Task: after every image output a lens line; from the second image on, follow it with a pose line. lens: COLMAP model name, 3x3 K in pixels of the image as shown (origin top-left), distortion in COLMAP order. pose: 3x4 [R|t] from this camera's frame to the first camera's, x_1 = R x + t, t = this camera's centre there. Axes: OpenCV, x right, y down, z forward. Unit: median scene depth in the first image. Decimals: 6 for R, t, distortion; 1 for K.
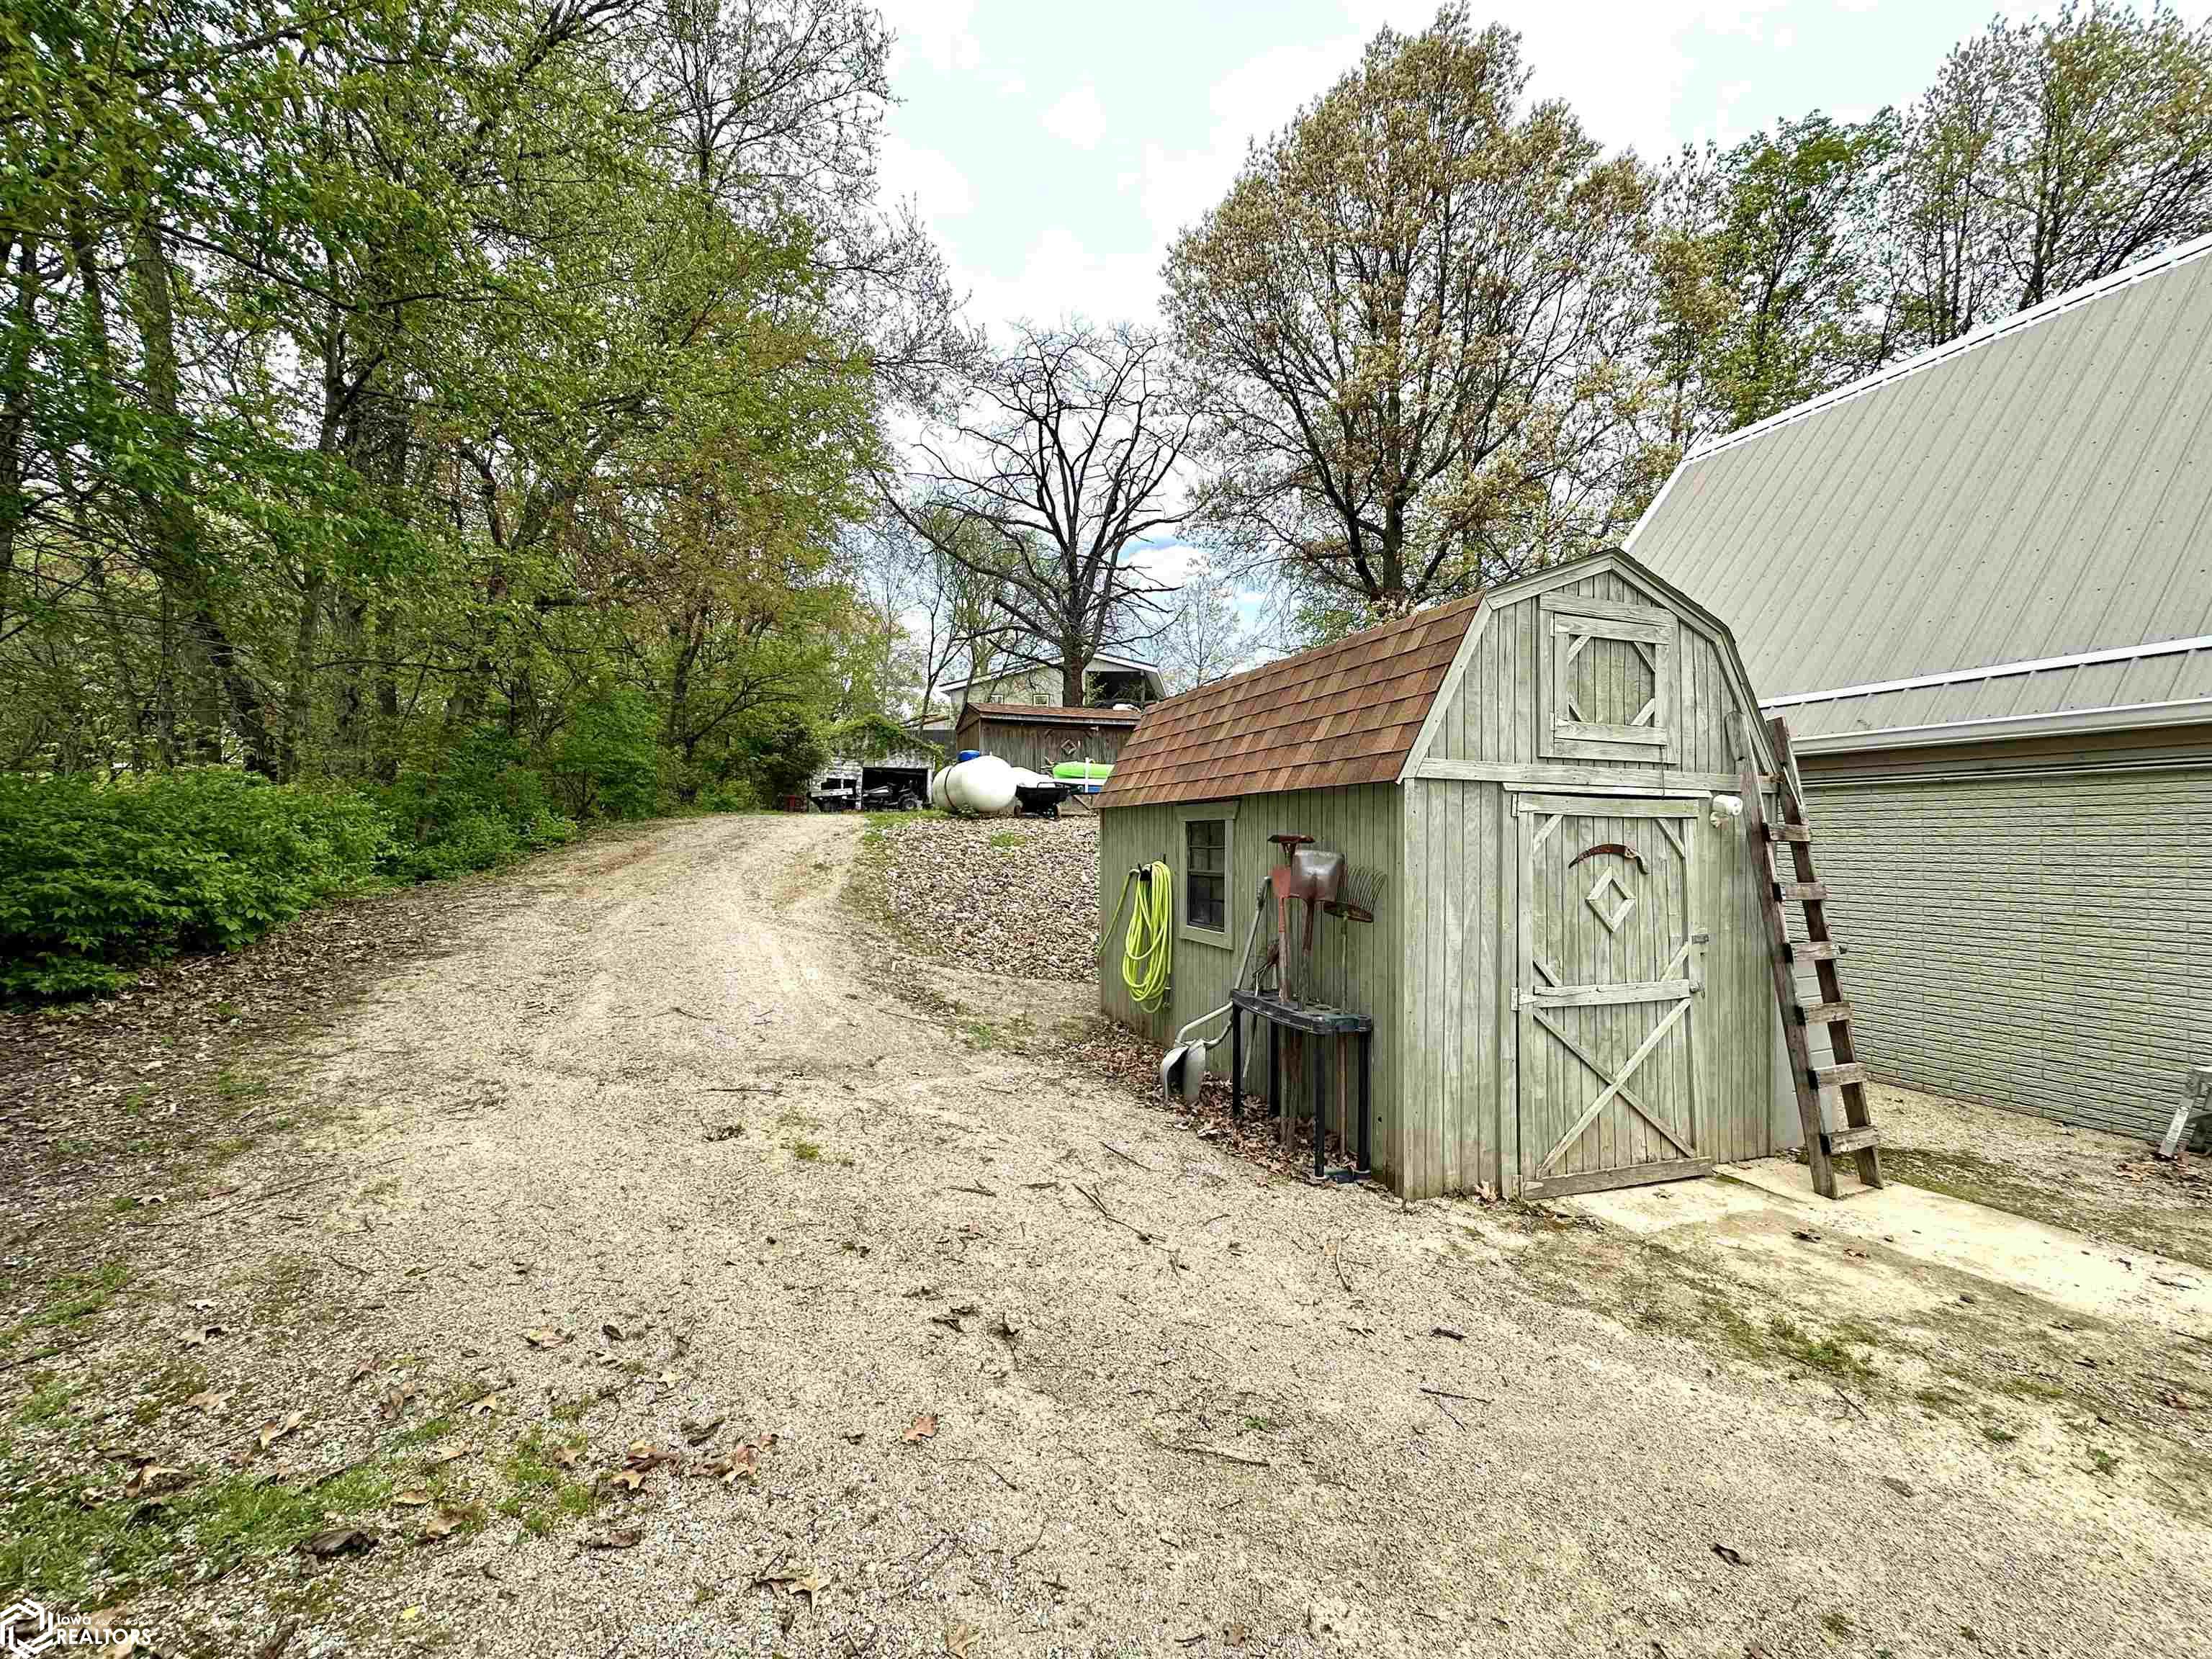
lens RADIAL K [[880.8, 0, 1103.7], [0, 880.8, 822.5], [0, 0, 1]] dist [-0.003700, 0.000738]
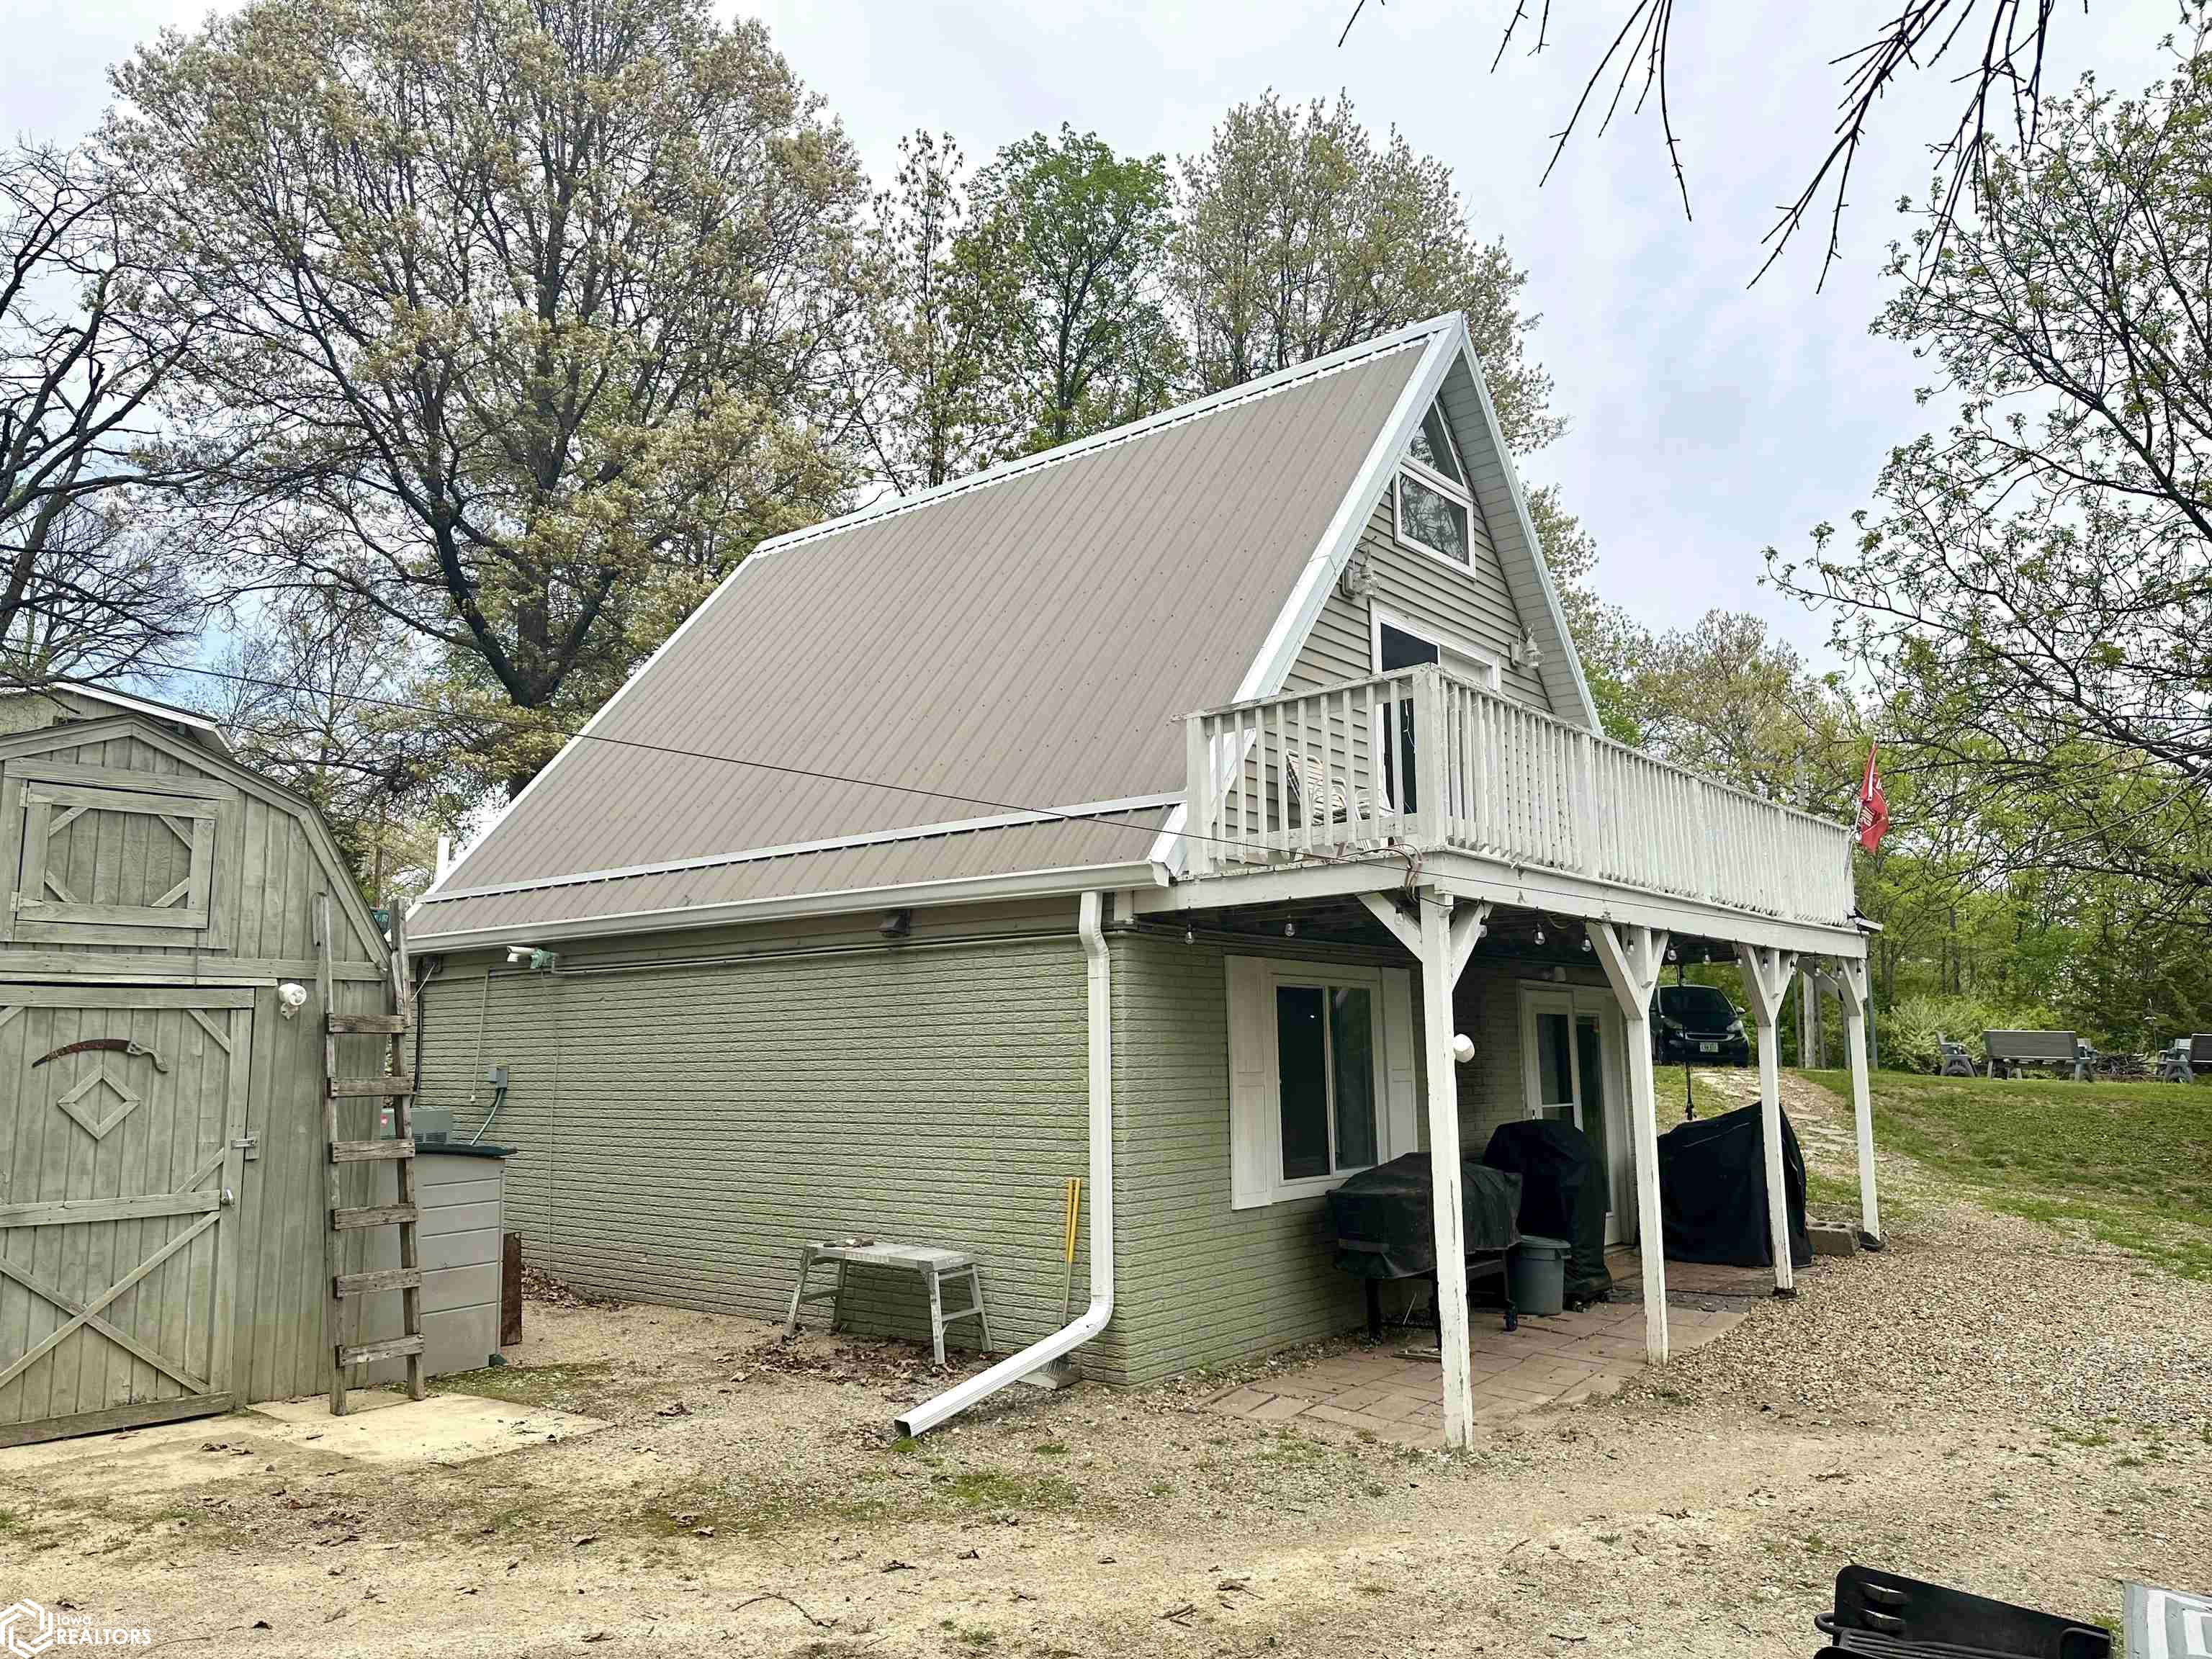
lens RADIAL K [[1545.7, 0, 1112.6], [0, 1545.7, 792.8], [0, 0, 1]] dist [0.037745, -0.042981]
pose [[0.855575, 0.062661, 0.513873, 0.620071], [0.008812, 0.990741, -0.135480, 0.000020], [-0.517604, 0.120442, 0.847101, -0.899222]]
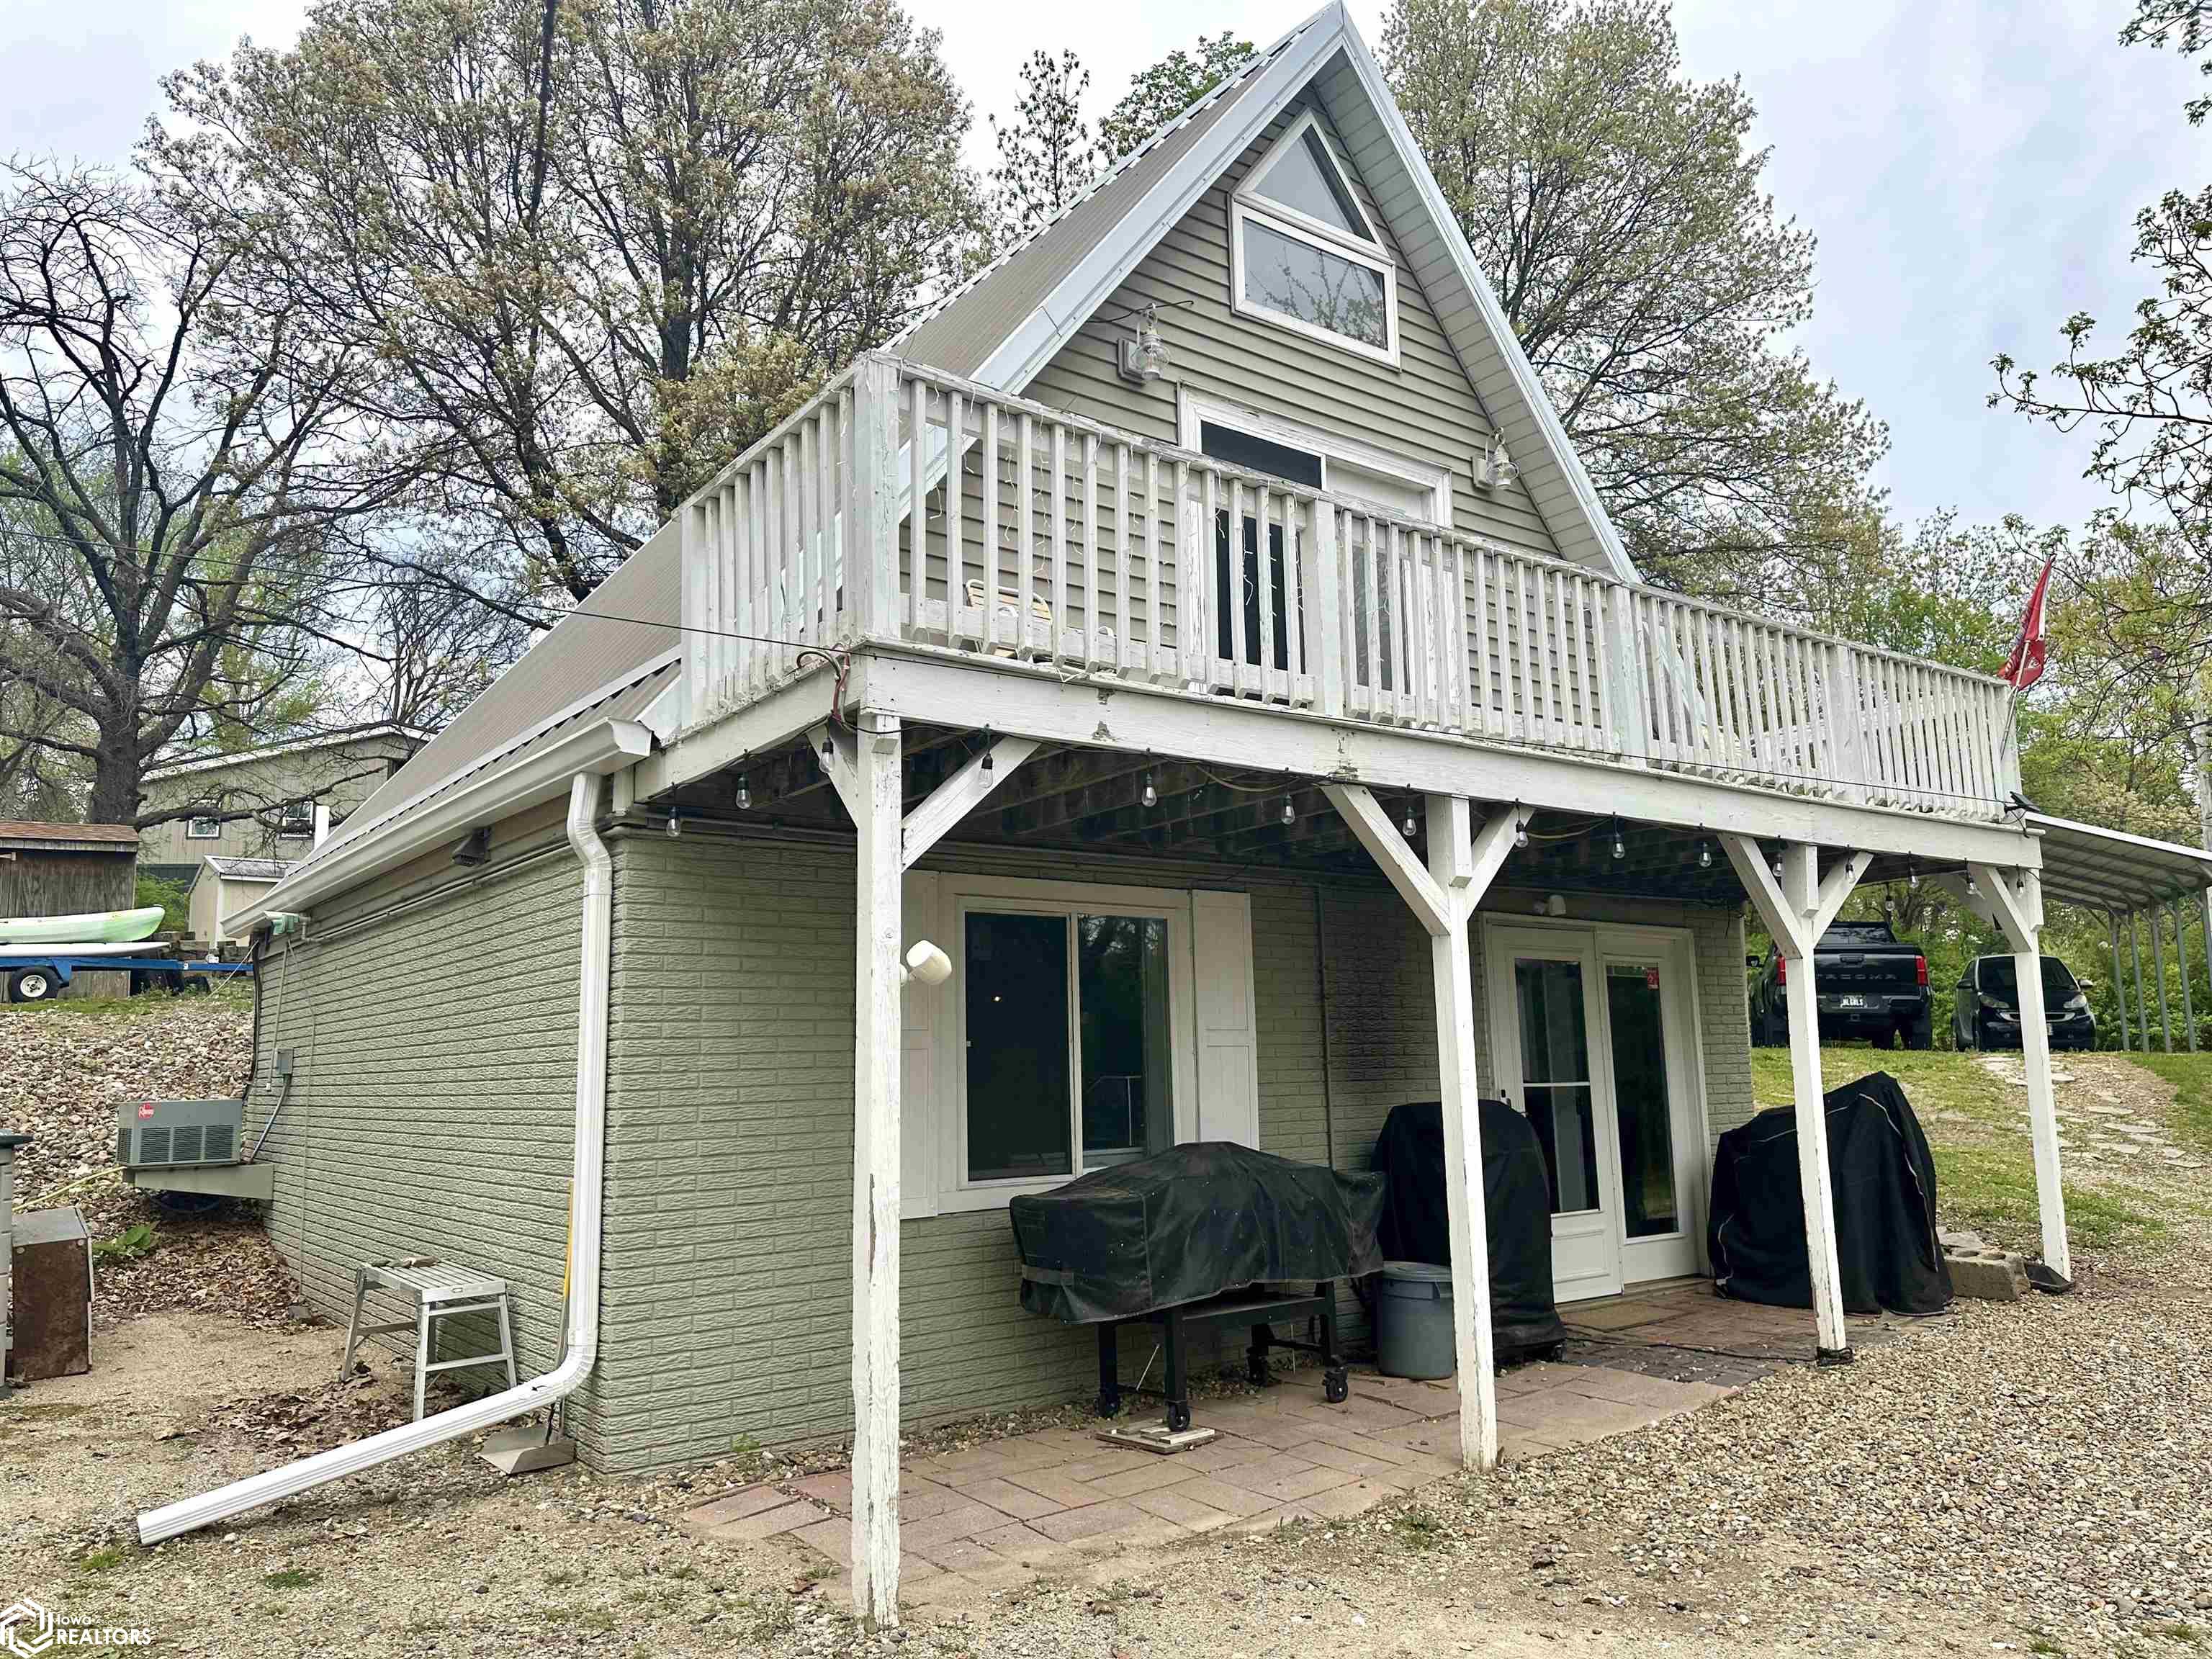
lens RADIAL K [[1545.7, 0, 1105.8], [0, 1545.7, 827.6], [0, 0, 1]] dist [0.037745, -0.042981]
pose [[0.954209, 0.010091, 0.298972, 1.588978], [0.028654, 0.991752, -0.124928, 0.088028], [-0.297767, 0.127774, 0.946049, -0.669788]]
